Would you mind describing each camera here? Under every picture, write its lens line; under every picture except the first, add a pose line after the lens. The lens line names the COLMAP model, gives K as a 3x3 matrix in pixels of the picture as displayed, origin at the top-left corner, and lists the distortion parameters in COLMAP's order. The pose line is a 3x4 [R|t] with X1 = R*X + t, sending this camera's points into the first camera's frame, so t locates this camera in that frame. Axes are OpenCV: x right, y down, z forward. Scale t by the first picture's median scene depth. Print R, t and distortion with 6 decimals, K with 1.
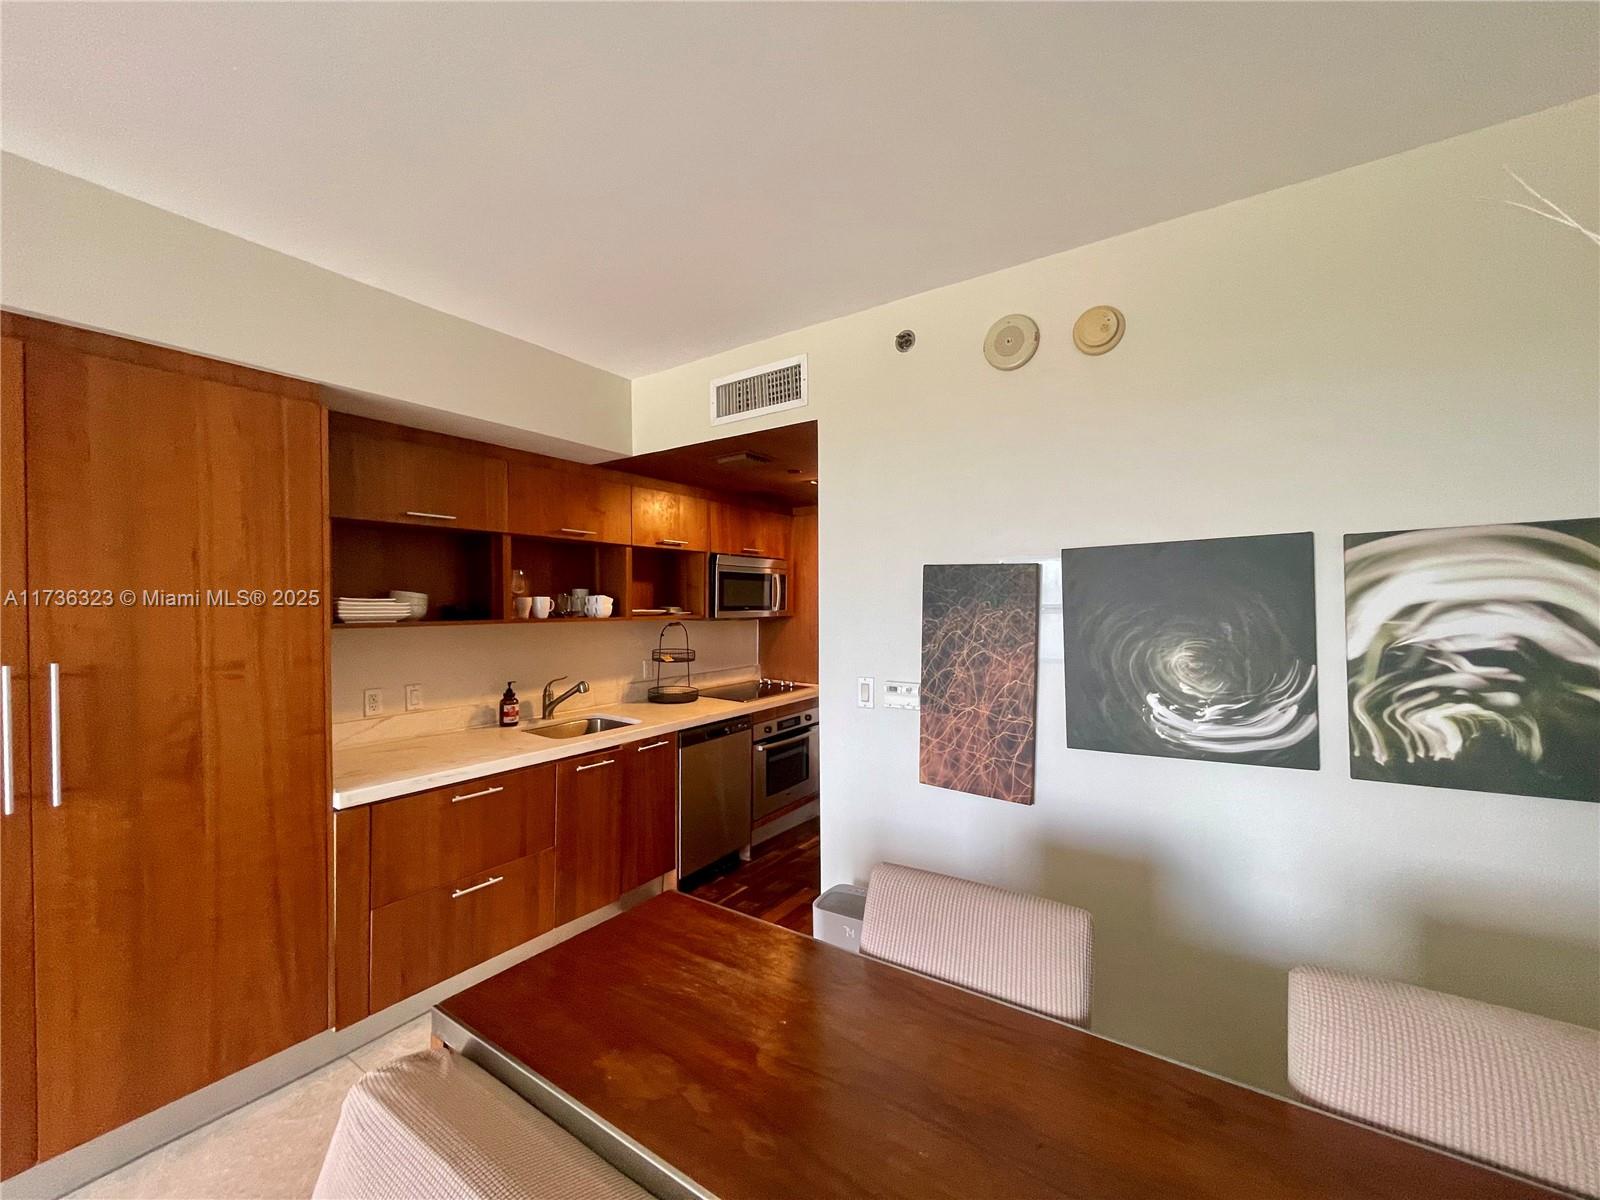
lens RADIAL K [[647.8, 0, 797.9], [0, 647.8, 609.6], [0, 0, 1]] dist [-0.002632, 0.000847]
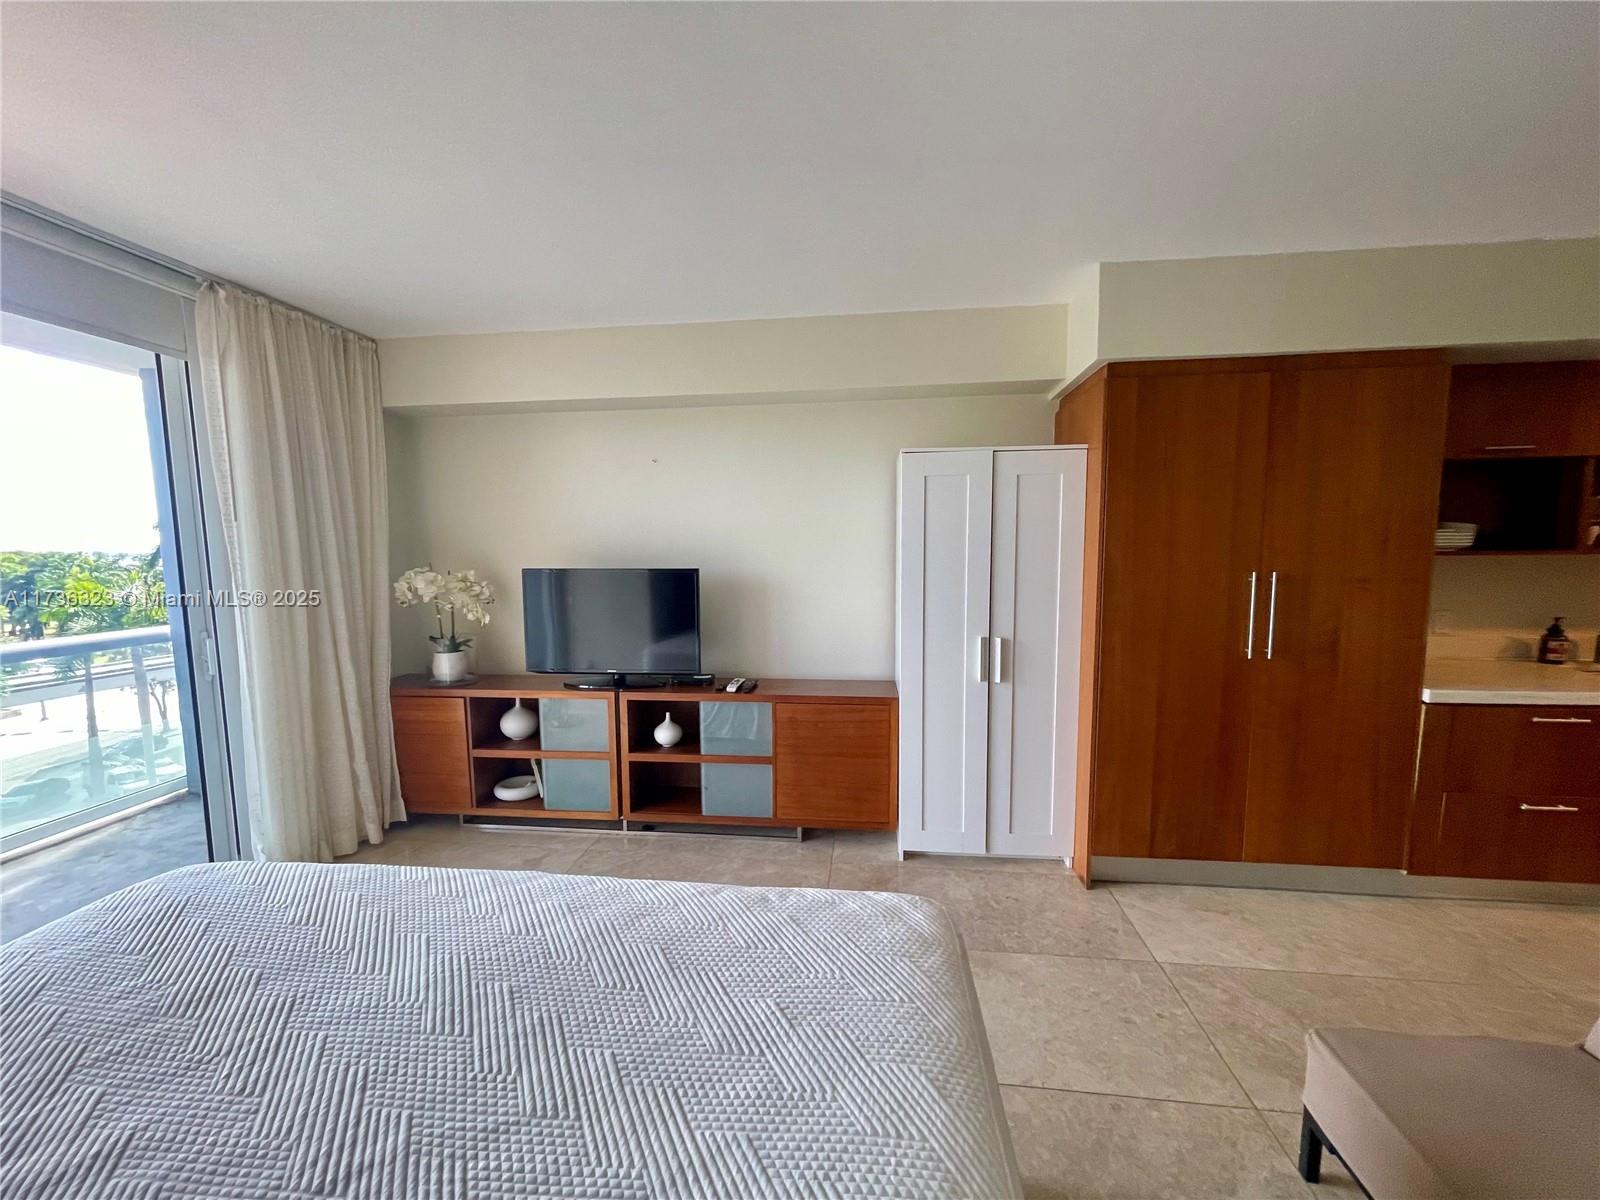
lens RADIAL K [[647.8, 0, 803.9], [0, 647.8, 610.2], [0, 0, 1]] dist [-0.002632, 0.000847]
pose [[0.463318, 0.090036, -0.881607, -0.152378], [0.000121, 0.994819, 0.101661, 0.007696], [0.886192, -0.047208, 0.460906, -0.477442]]
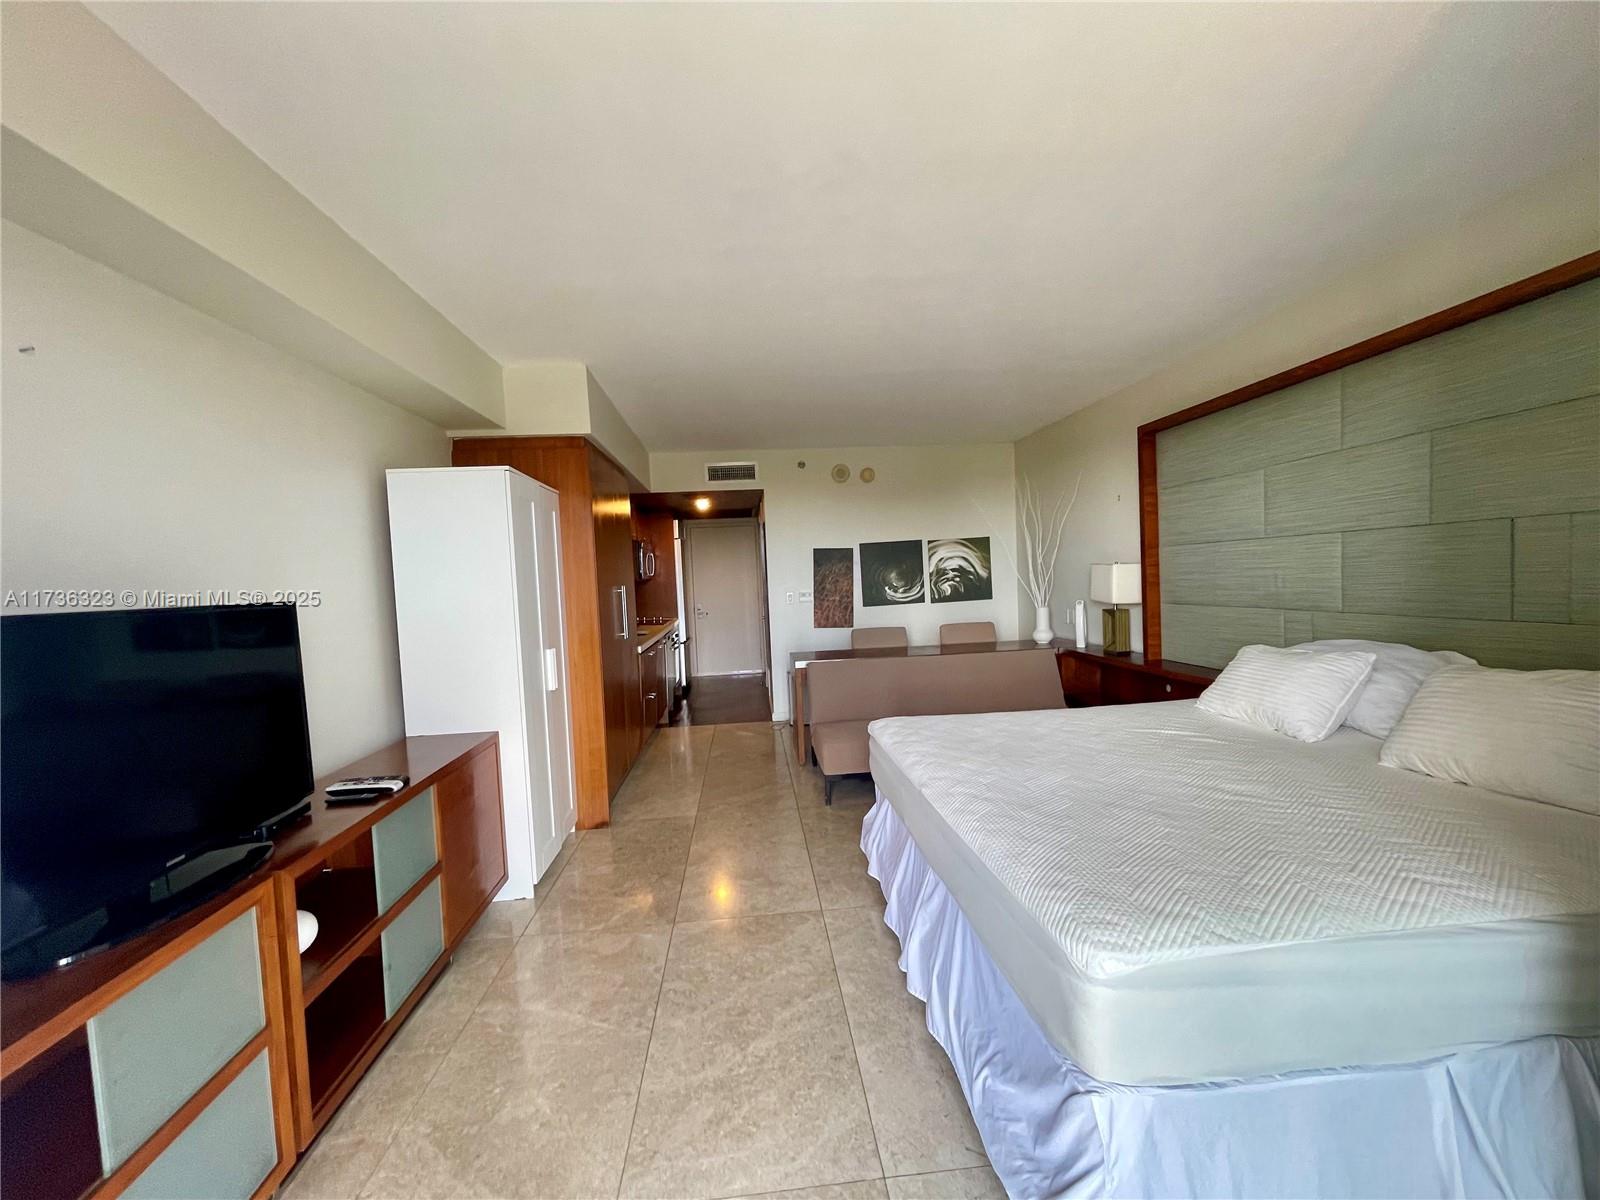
lens RADIAL K [[647.8, 0, 797.1], [0, 647.8, 607.4], [0, 0, 1]] dist [-0.002632, 0.000847]
pose [[0.776382, -0.060241, 0.627377, -1.375030], [0.043931, 0.998173, 0.041480, 0.054485], [-0.628730, -0.004643, 0.777610, -0.944495]]
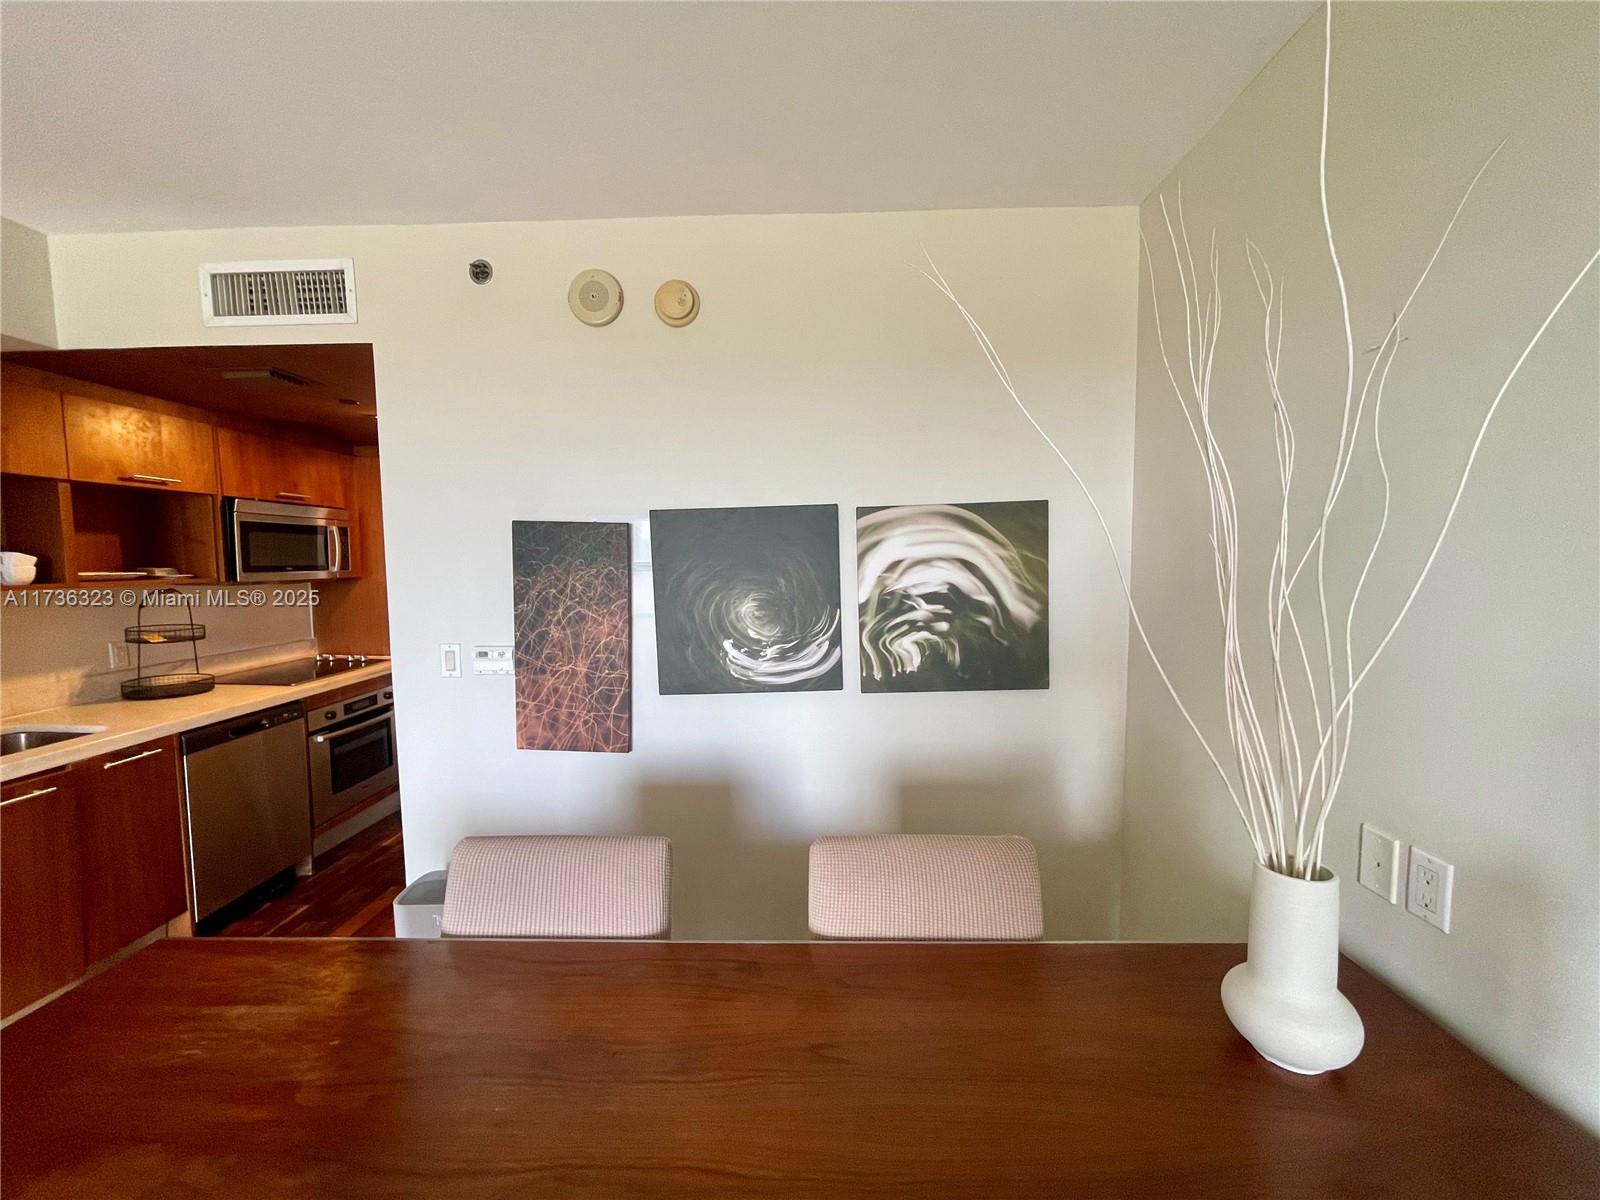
lens RADIAL K [[647.8, 0, 803.1], [0, 647.8, 608.7], [0, 0, 1]] dist [-0.002632, 0.000847]
pose [[0.838317, -0.044860, 0.543335, 0.026743], [0.009447, 0.997655, 0.067795, -0.001394], [-0.545102, -0.051701, 0.836774, -0.022350]]
